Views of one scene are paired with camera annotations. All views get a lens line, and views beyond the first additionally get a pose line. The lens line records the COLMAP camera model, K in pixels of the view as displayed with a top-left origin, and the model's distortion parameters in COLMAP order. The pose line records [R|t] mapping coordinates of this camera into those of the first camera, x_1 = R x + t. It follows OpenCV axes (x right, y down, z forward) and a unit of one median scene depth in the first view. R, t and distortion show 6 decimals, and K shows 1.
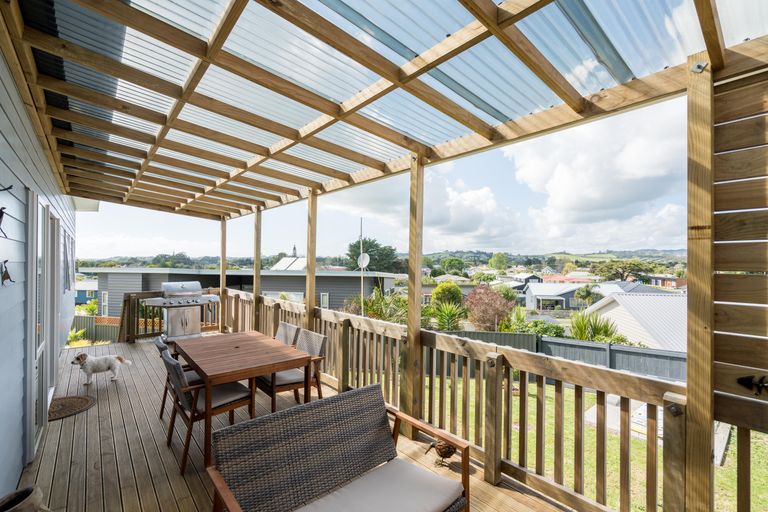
lens RADIAL K [[343.3, 0, 379.7], [0, 343.3, 259.9], [0, 0, 1]] dist [-0.012850, -0.000788]
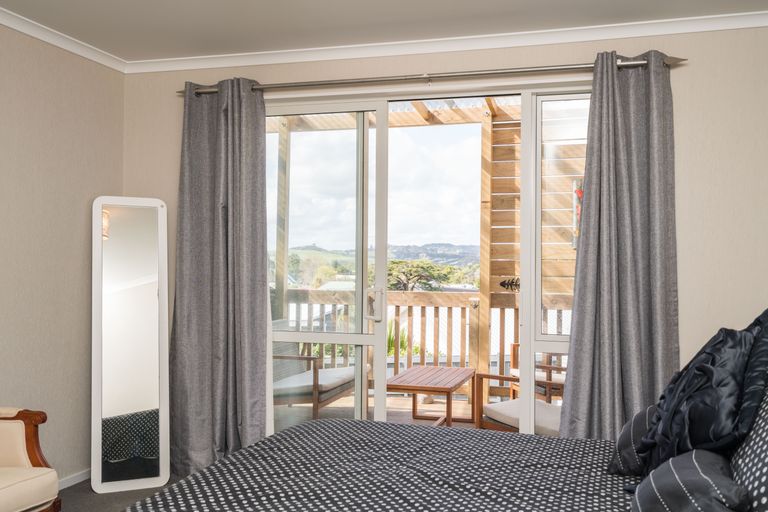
lens RADIAL K [[734.8, 0, 386.4], [0, 734.8, 255.0], [0, 0, 1]] dist [0.021850, 0.000000]
pose [[0.828515, 0.013147, 0.559812, -1.572071], [-0.009616, 0.999911, -0.009250, 0.213984], [-0.559884, 0.002281, 0.828568, -1.820892]]
